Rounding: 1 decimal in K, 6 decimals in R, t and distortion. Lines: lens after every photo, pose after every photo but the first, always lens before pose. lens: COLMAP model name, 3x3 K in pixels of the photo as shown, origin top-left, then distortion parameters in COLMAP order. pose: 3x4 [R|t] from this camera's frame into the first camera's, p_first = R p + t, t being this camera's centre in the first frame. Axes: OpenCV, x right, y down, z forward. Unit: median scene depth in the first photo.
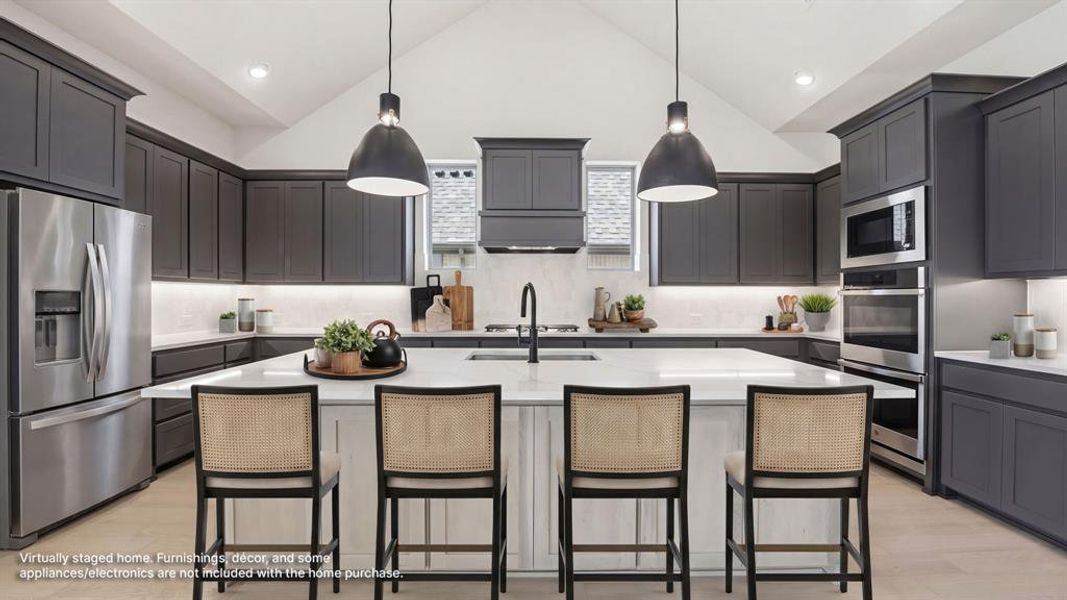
lens RADIAL K [[707.2, 0, 549.0], [0, 707.2, 298.4], [0, 0, 1]] dist [0.040099, -0.002147]
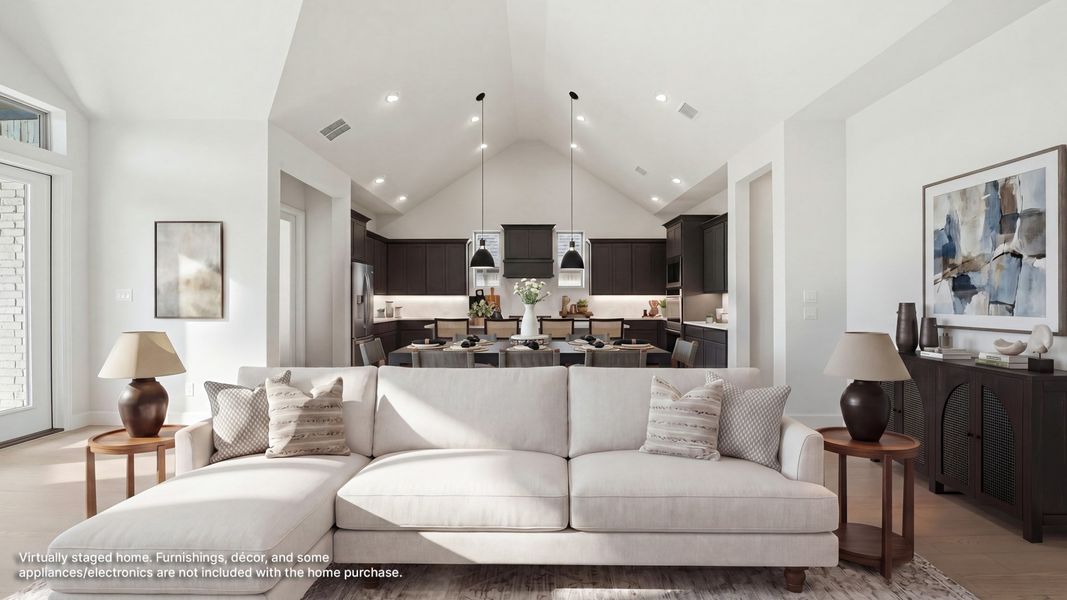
lens RADIAL K [[707.2, 0, 549.0], [0, 707.2, 298.4], [0, 0, 1]] dist [0.040099, -0.002147]
pose [[0.999985, -0.002100, -0.005043, 0.045315], [0.002091, 0.999996, -0.001922, -0.004440], [0.005047, 0.001911, 0.999985, -1.039120]]
